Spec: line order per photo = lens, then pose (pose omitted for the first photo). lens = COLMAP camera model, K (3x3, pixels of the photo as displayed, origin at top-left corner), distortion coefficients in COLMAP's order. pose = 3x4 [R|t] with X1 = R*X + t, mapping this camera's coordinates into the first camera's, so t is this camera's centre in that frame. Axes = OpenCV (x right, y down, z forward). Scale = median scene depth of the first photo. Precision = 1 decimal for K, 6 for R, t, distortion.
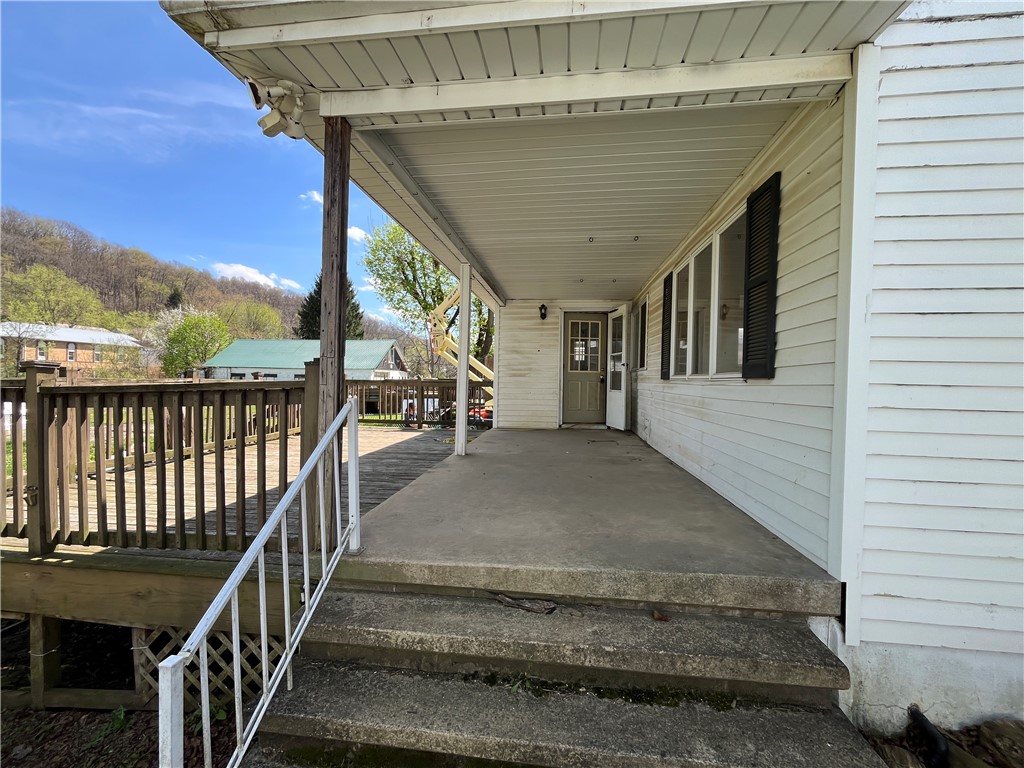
lens RADIAL K [[417.4, 0, 514.2], [0, 417.4, 385.9], [0, 0, 1]] dist [0.001078, 0.000457]
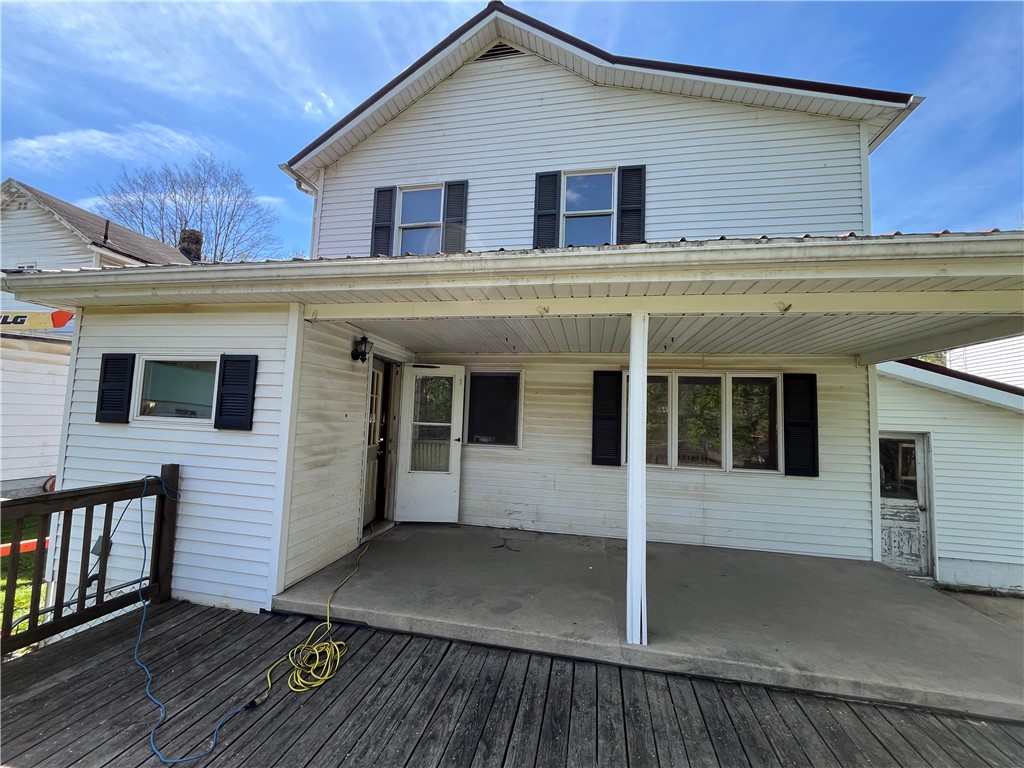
lens RADIAL K [[417.4, 0, 511.2], [0, 417.4, 391.3], [0, 0, 1]] dist [0.001078, 0.000457]
pose [[0.080088, 0.078242, 0.993712, -0.432501], [-0.015740, 0.996890, -0.077224, -0.070762], [-0.996664, -0.009456, 0.081071, 0.673713]]
